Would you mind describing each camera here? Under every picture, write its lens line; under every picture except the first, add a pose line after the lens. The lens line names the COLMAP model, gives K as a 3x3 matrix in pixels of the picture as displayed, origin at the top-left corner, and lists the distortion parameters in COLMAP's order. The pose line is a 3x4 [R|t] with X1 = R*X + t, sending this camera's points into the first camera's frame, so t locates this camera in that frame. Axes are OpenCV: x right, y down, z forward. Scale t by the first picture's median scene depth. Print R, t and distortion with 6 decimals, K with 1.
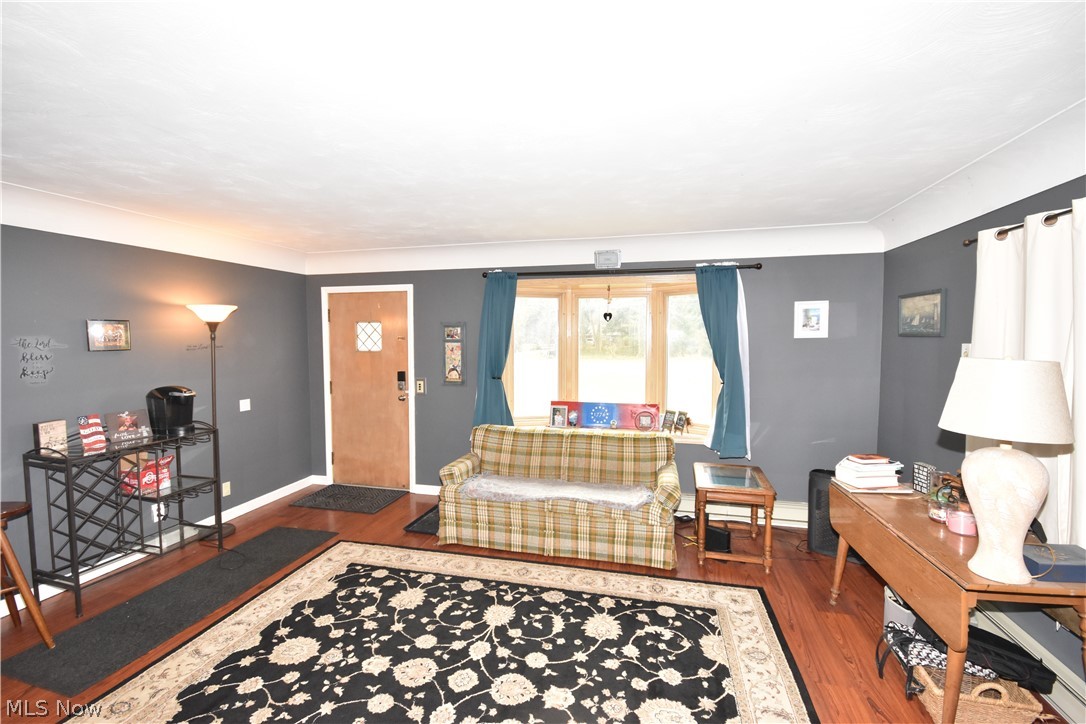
lens RADIAL K [[474.9, 0, 541.0], [0, 474.9, 363.2], [0, 0, 1]] dist [-0.003806, 0.000045]
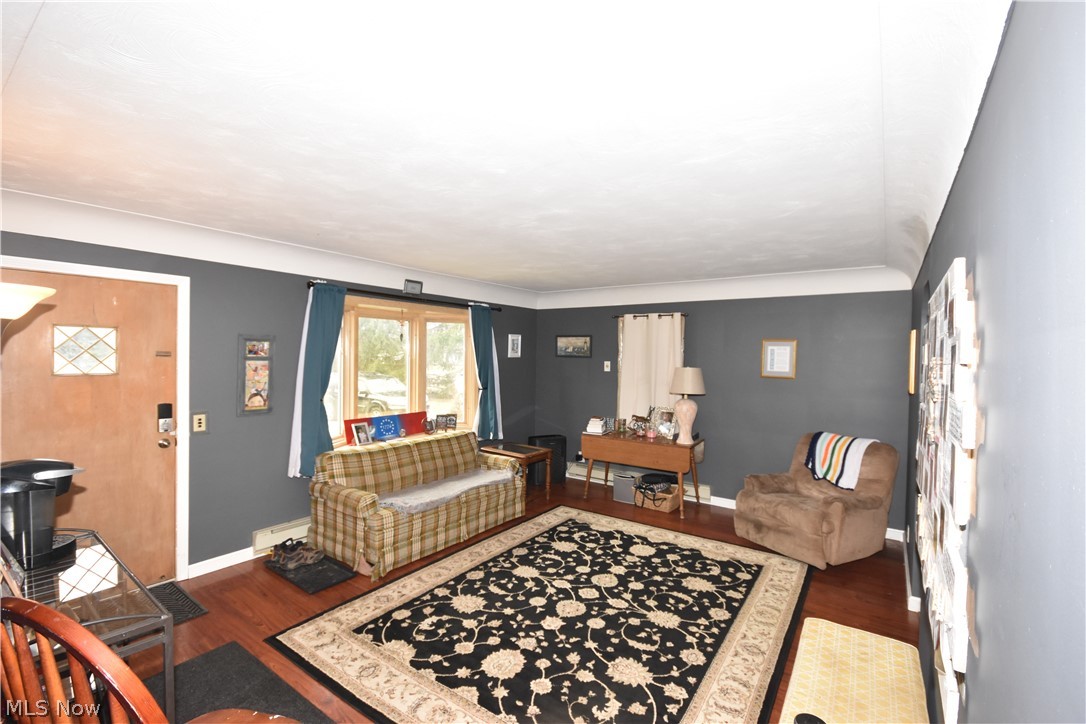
lens RADIAL K [[474.9, 0, 541.0], [0, 474.9, 363.2], [0, 0, 1]] dist [-0.003806, 0.000045]
pose [[0.368211, -0.007921, 0.929708, -1.240618], [0.034469, 0.999393, -0.005136, -0.031092], [-0.929103, 0.033937, 0.368260, 0.451461]]
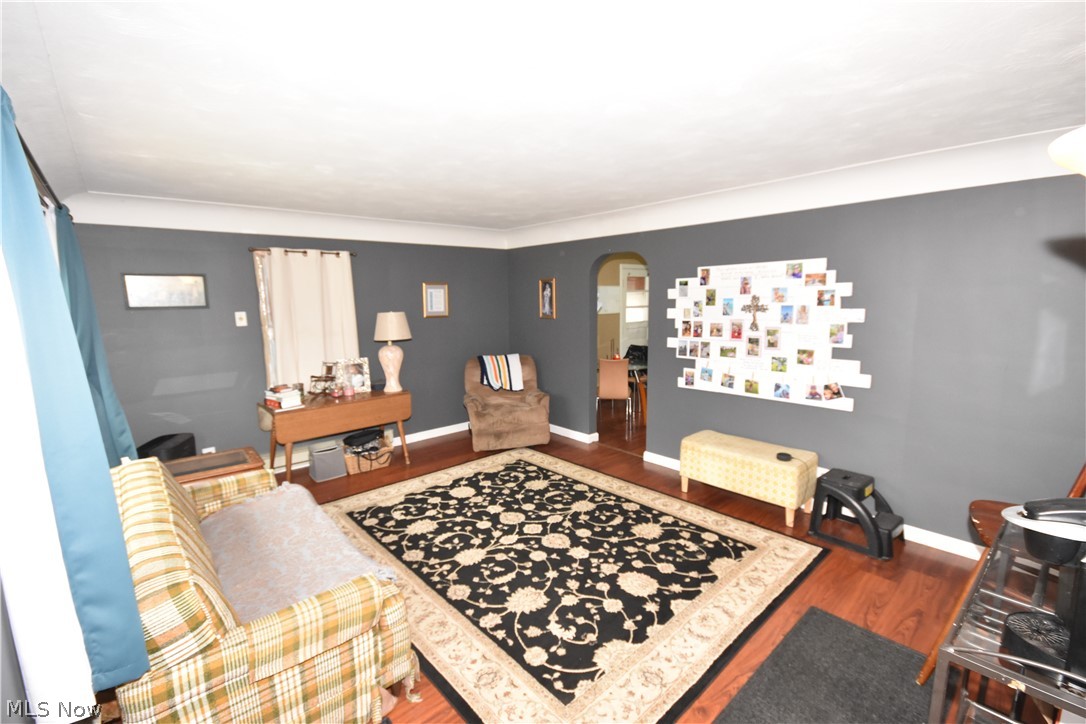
lens RADIAL K [[474.9, 0, 541.0], [0, 474.9, 363.2], [0, 0, 1]] dist [-0.003806, 0.000045]
pose [[-0.824402, -0.064763, 0.562288, -0.803177], [0.048551, 0.981679, 0.184251, -0.113114], [-0.563919, 0.179197, -0.806154, 1.680364]]
